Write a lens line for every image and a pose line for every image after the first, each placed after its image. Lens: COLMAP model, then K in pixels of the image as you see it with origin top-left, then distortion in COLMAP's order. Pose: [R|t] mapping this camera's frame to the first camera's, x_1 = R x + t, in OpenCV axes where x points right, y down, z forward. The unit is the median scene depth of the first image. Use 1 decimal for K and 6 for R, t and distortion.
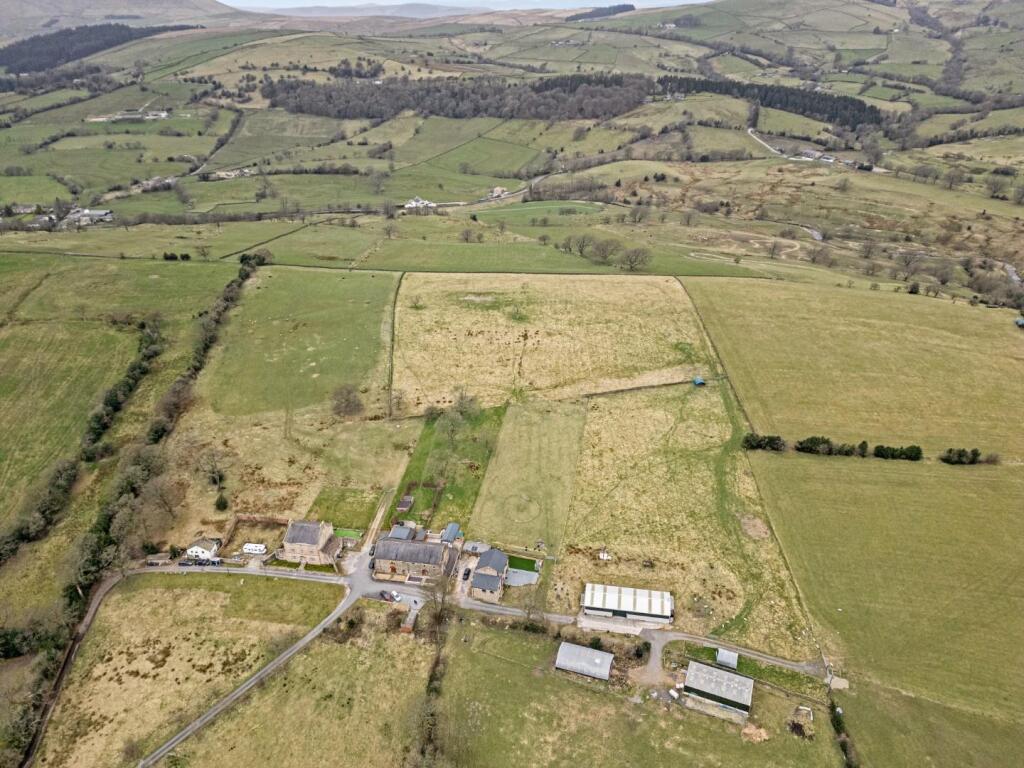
lens RADIAL K [[708.0, 0, 512.0], [0, 708.0, 384.0], [0, 0, 1]] dist [0.080623, -0.072110]
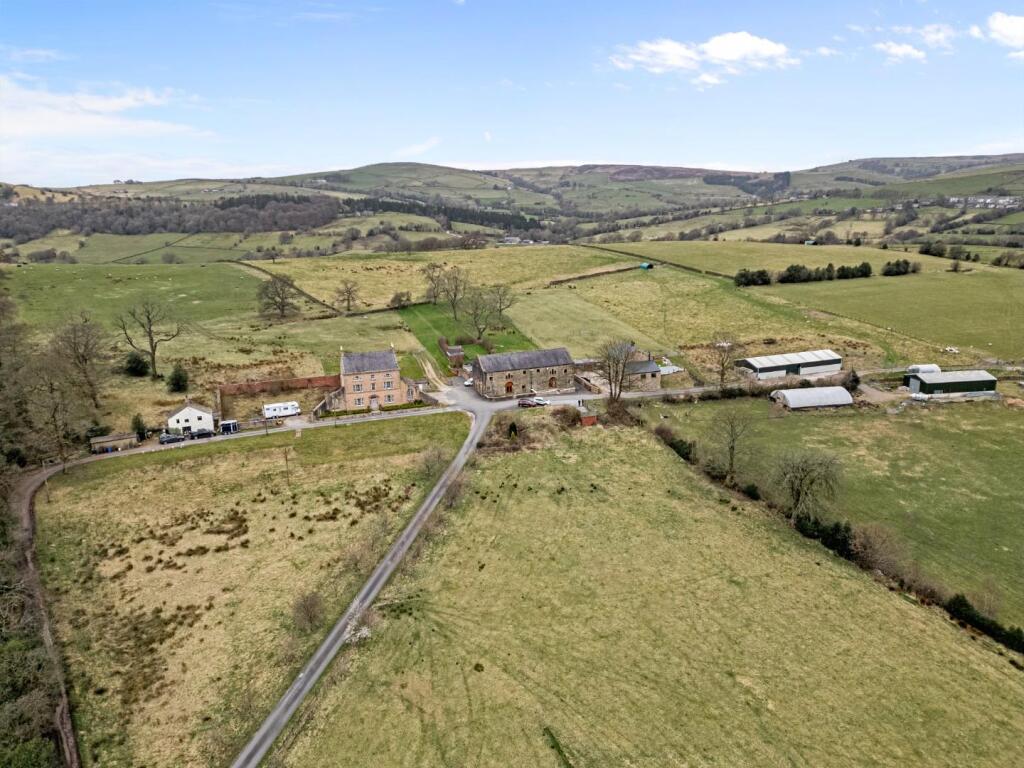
lens RADIAL K [[708.0, 0, 512.0], [0, 708.0, 384.0], [0, 0, 1]] dist [0.080623, -0.072110]
pose [[0.877366, -0.120960, 0.464324, -0.358154], [0.229194, 0.955817, -0.184076, 0.282090], [-0.421543, 0.267922, 0.866325, 0.283487]]
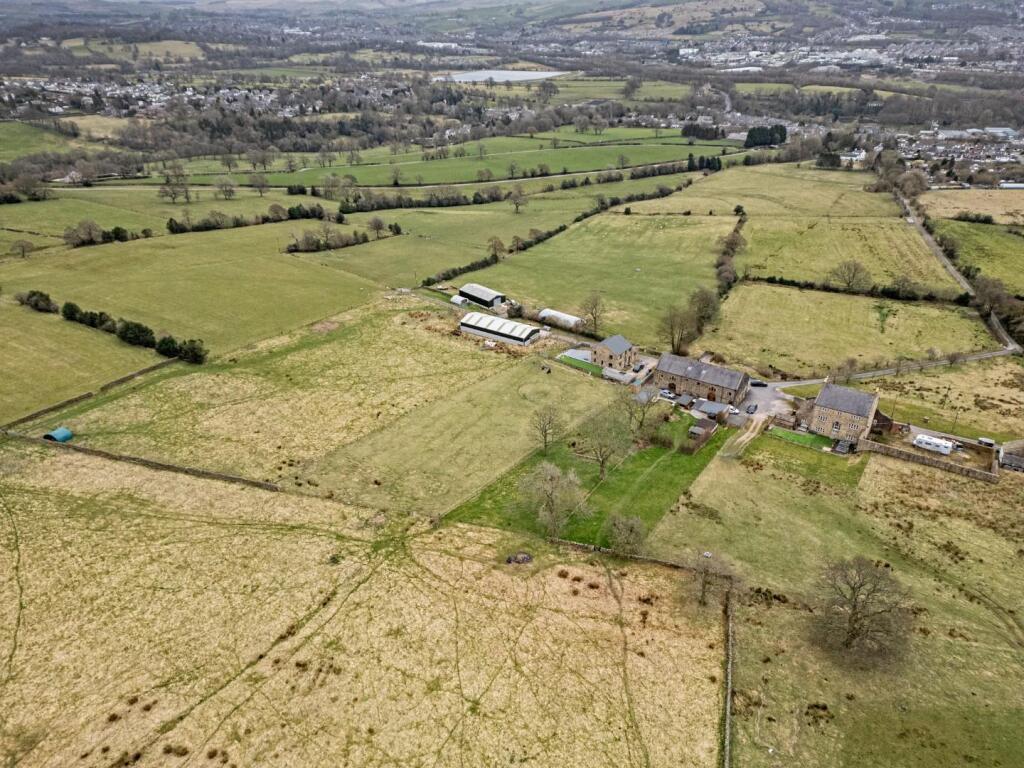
lens RADIAL K [[714.1, 0, 512.0], [0, 714.1, 384.0], [0, 0, 1]] dist [0.056661, -0.037969]
pose [[-0.913688, -0.161227, 0.373068, -0.184347], [0.217769, 0.580830, 0.784355, -0.330829], [-0.343148, 0.797899, -0.495587, 1.095579]]
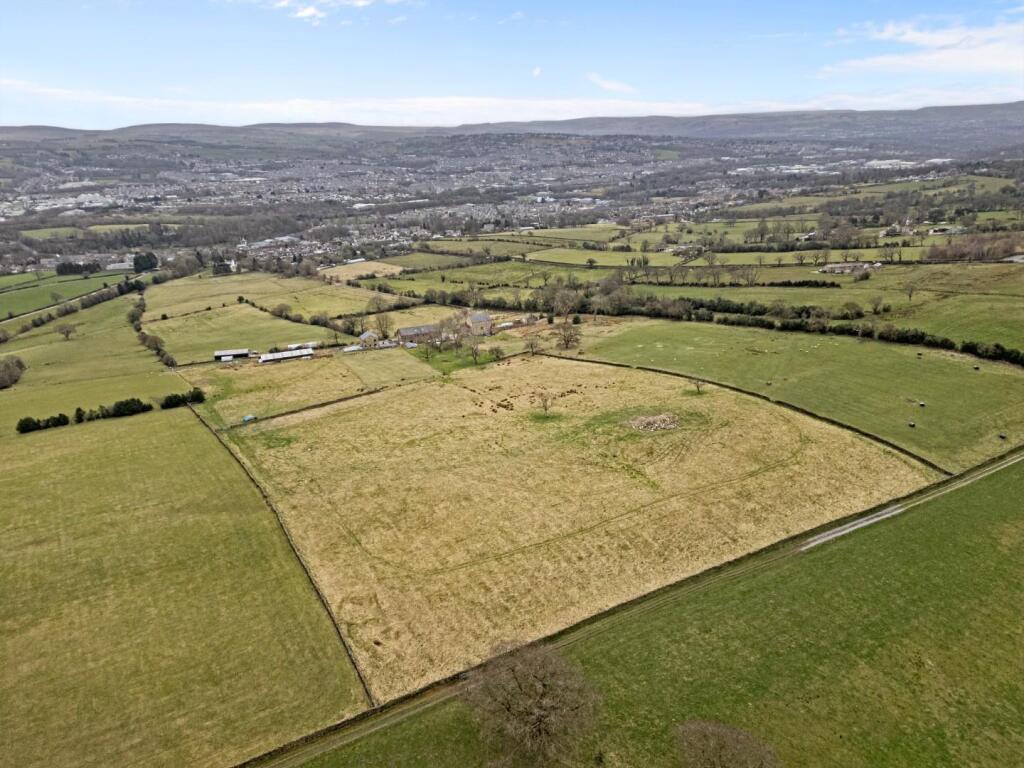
lens RADIAL K [[706.2, 0, 512.0], [0, 706.2, 384.0], [0, 0, 1]] dist [0.082919, -0.073349]
pose [[-0.827343, 0.231122, -0.511944, 0.422734], [-0.220027, 0.705235, 0.673967, -0.641741], [0.516809, 0.670243, -0.532618, 1.547780]]
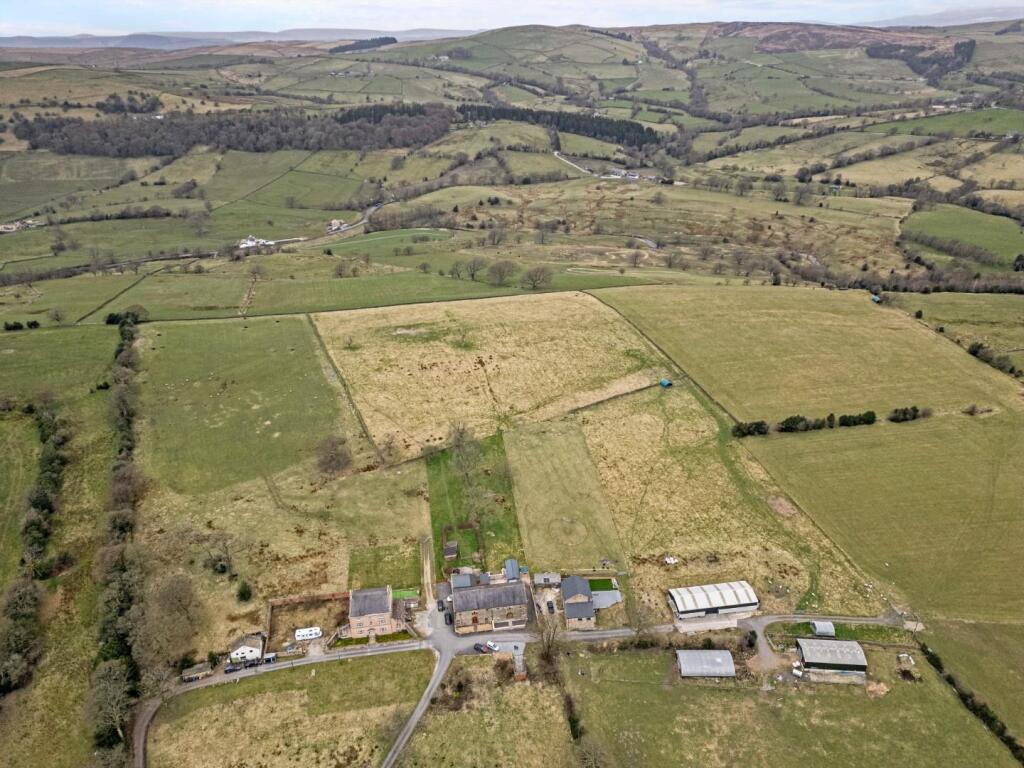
lens RADIAL K [[708.0, 0, 512.0], [0, 708.0, 384.0], [0, 0, 1]] dist [0.080623, -0.072110]
pose [[0.949846, -0.135372, 0.281899, -0.250723], [0.145464, 0.989249, -0.015083, -0.019162], [-0.276826, 0.055333, 0.959326, 0.048669]]
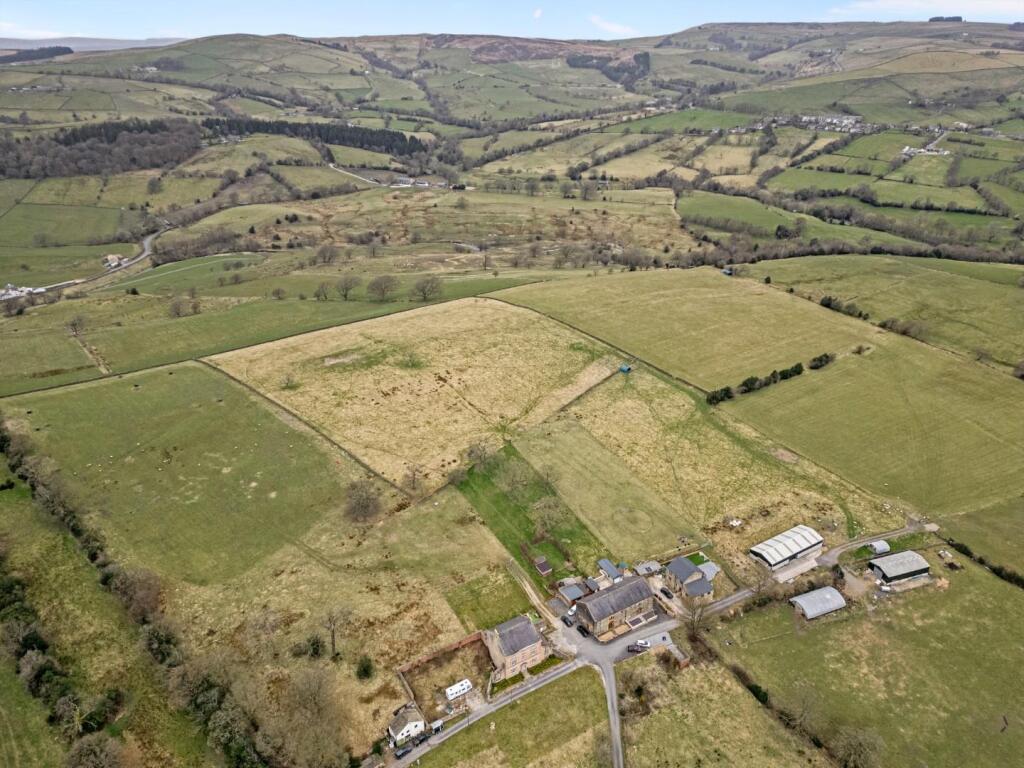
lens RADIAL K [[708.0, 0, 512.0], [0, 708.0, 384.0], [0, 0, 1]] dist [0.080623, -0.072110]
pose [[0.759772, -0.278384, 0.587579, -0.529607], [0.307279, 0.950152, 0.052836, -0.092945], [-0.572998, 0.140407, 0.807440, 0.202089]]
